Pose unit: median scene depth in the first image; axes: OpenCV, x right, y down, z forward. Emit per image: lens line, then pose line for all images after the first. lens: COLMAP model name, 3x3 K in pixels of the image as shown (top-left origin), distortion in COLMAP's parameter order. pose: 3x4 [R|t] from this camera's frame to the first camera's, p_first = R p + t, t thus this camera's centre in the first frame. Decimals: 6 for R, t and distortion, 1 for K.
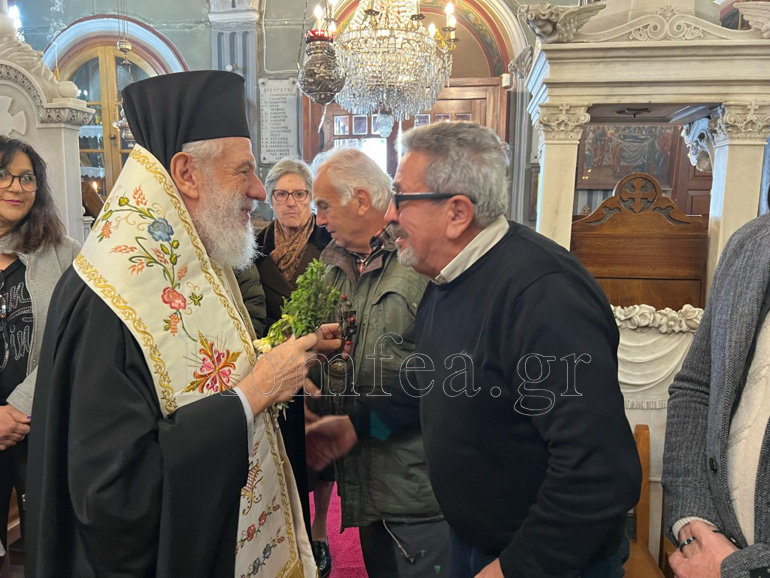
lens RADIAL K [[562.3, 0, 384.0], [0, 562.3, 298.2], [0, 0, 1]] dist [-0.006380, -0.002410]
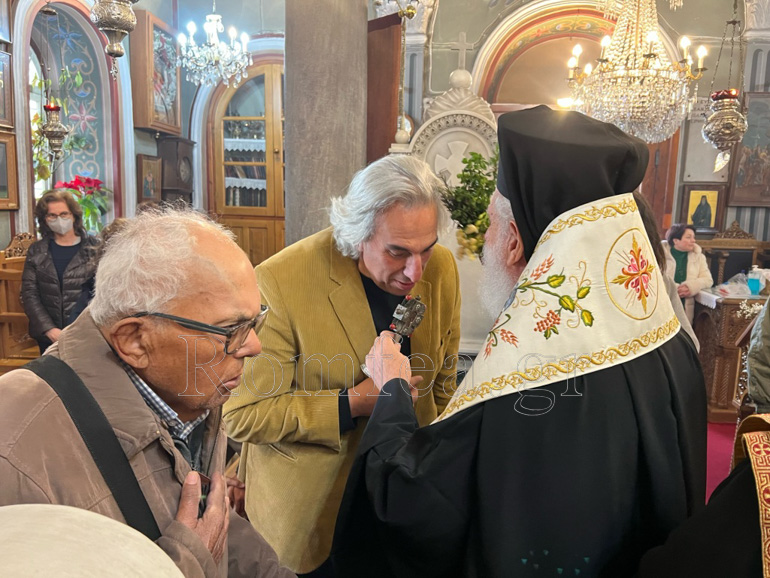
lens RADIAL K [[561.6, 0, 385.0], [0, 561.6, 289.0], [0, 0, 1]] dist [0.000396, -0.004547]
pose [[0.999694, 0.006113, 0.023964, -0.498435], [-0.005765, 0.999877, -0.014561, -0.030226], [-0.024050, 0.014419, 0.999607, -0.063468]]
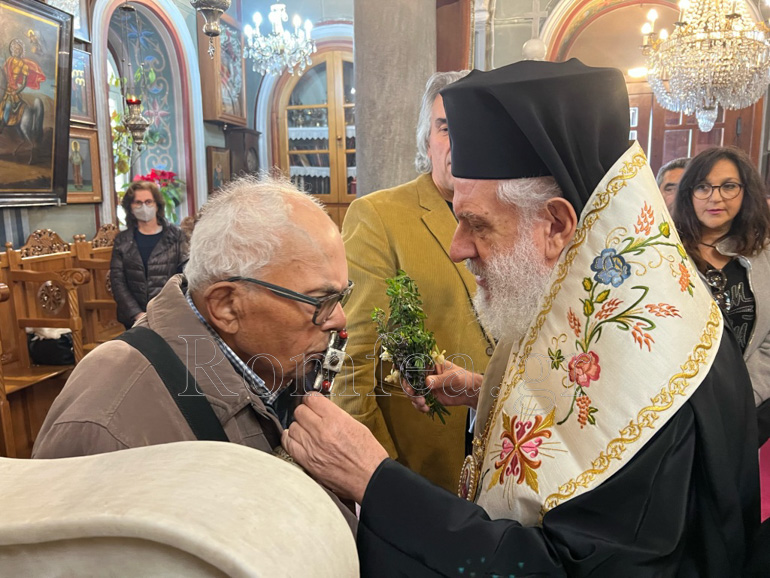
lens RADIAL K [[561.6, 0, 385.0], [0, 561.6, 289.0], [0, 0, 1]] dist [0.000396, -0.004547]
pose [[0.997270, -0.013322, -0.072631, -0.531100], [0.013592, 0.999902, 0.003224, -0.012611], [0.072581, -0.004202, 0.997354, -0.064166]]
